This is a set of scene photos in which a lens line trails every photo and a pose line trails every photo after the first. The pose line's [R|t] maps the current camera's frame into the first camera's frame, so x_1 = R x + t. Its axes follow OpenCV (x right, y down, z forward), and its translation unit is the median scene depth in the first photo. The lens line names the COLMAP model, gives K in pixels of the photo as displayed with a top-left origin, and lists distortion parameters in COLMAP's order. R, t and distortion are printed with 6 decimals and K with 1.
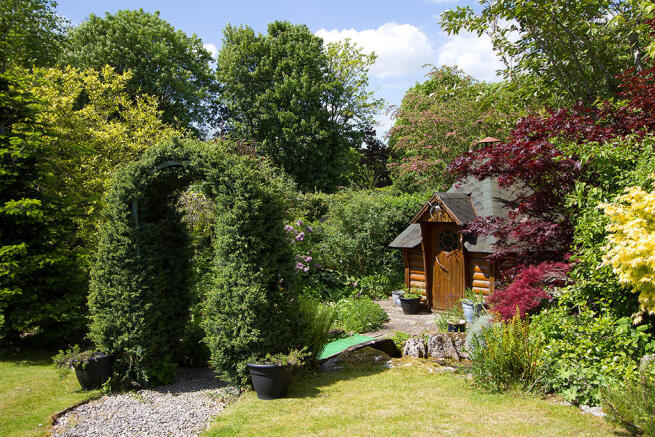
lens RADIAL K [[645.4, 0, 327.5], [0, 645.4, 218.5], [0, 0, 1]] dist [0.028068, 0.017925]
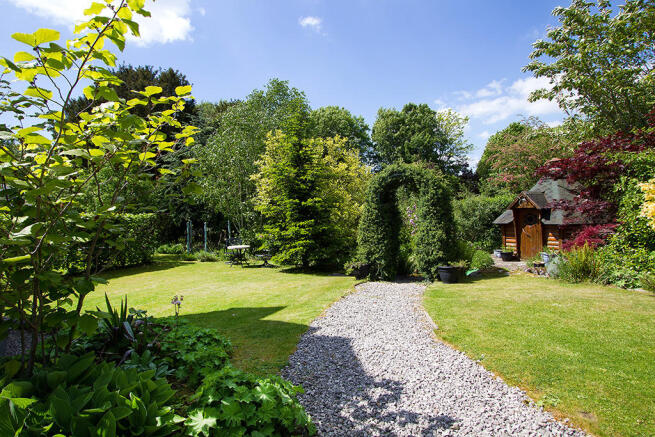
lens RADIAL K [[367.6, 0, 327.5], [0, 367.6, 218.5], [0, 0, 1]] dist [0.004378, 0.003427]
pose [[0.957240, -0.015004, -0.288904, -0.074896], [0.015131, 0.999884, -0.001792, 0.039647], [0.288897, -0.002656, 0.957356, -0.158616]]
